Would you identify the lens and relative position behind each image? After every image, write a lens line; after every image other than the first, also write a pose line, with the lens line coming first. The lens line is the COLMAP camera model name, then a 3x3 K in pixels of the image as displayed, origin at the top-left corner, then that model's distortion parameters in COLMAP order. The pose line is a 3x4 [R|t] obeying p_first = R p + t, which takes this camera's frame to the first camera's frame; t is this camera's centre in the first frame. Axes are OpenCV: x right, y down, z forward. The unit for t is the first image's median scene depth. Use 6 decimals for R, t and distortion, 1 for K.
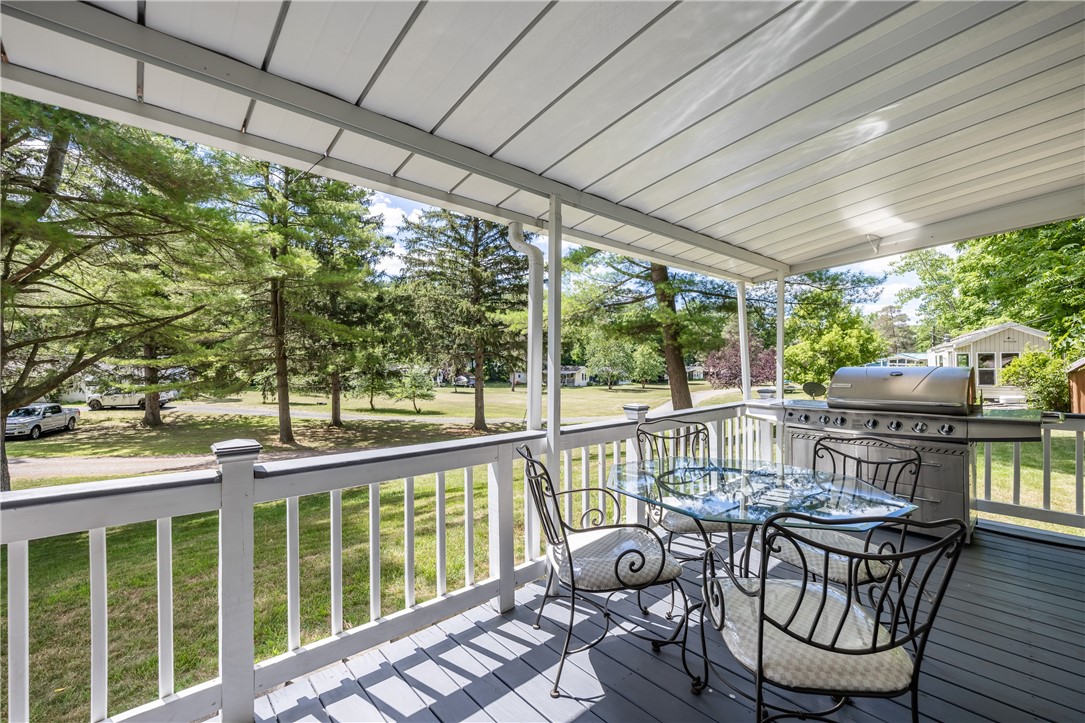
lens RADIAL K [[440.6, 0, 535.2], [0, 440.6, 353.7], [0, 0, 1]] dist [0.004291, -0.000339]
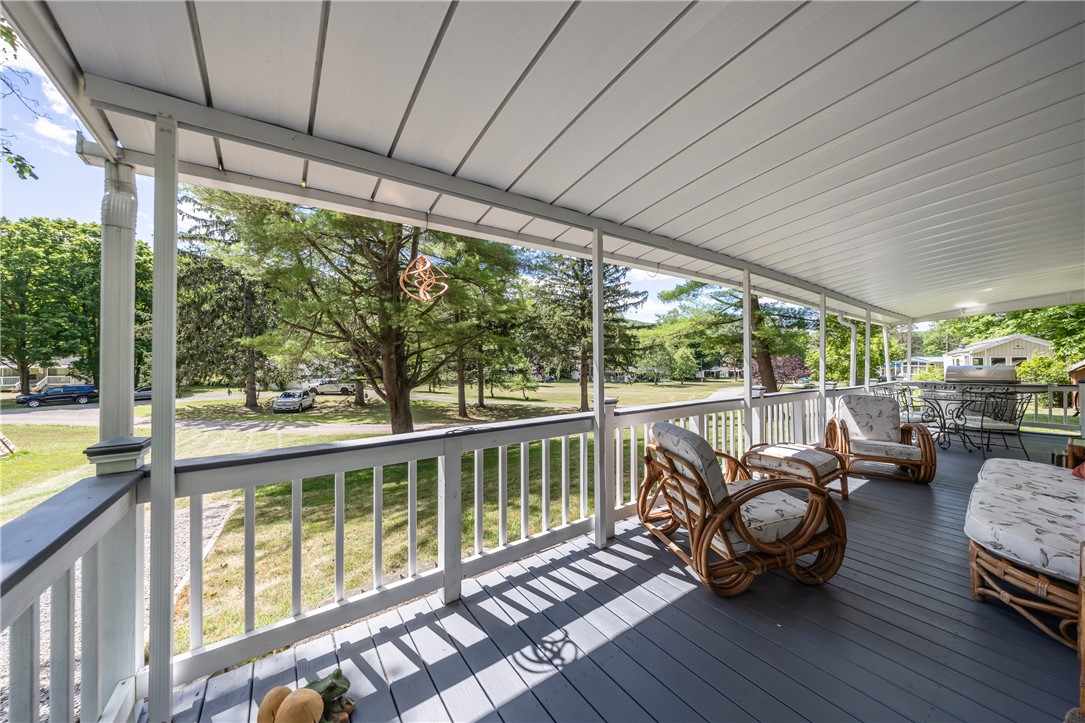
lens RADIAL K [[353.0, 0, 540.6], [0, 353.0, 361.8], [0, 0, 1]] dist [-0.000279, -0.000028]
pose [[0.994346, 0.001878, -0.106168, -0.132914], [-0.000330, 0.999893, 0.014595, -0.001654], [0.106185, -0.014477, 0.994241, -0.112100]]
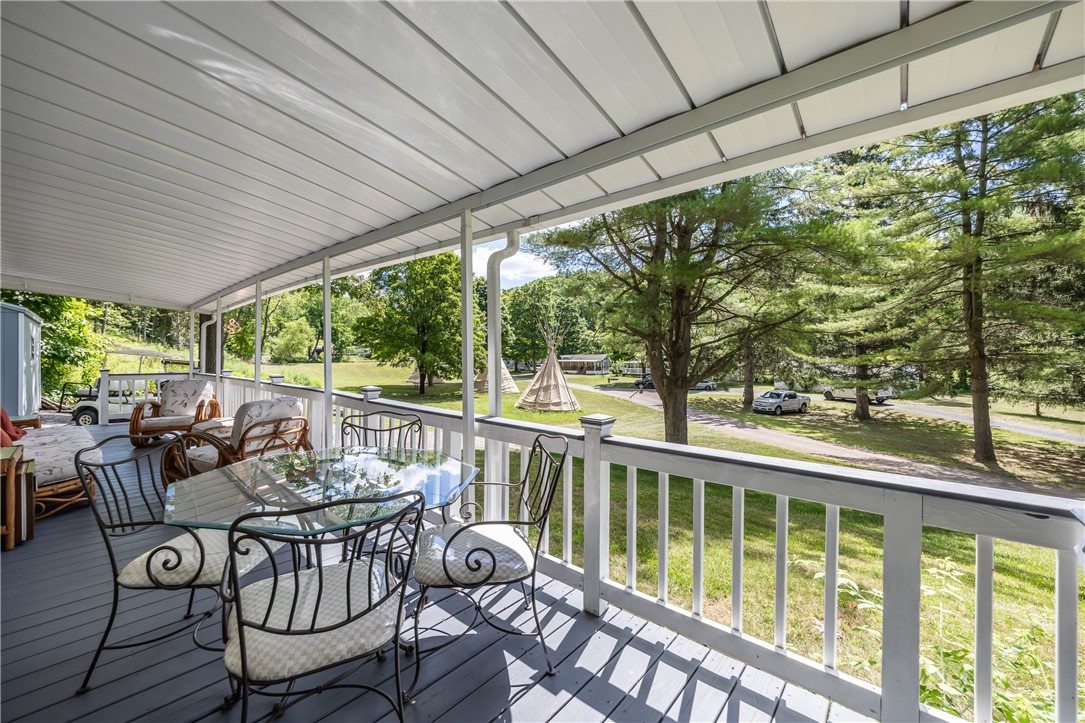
lens RADIAL K [[440.6, 0, 537.2], [0, 440.6, 364.6], [0, 0, 1]] dist [0.004291, -0.000339]
pose [[0.137391, 0.016794, -0.990374, 0.083957], [0.013126, 0.999738, 0.018774, 0.000760], [0.990430, -0.015579, 0.137135, 0.073539]]
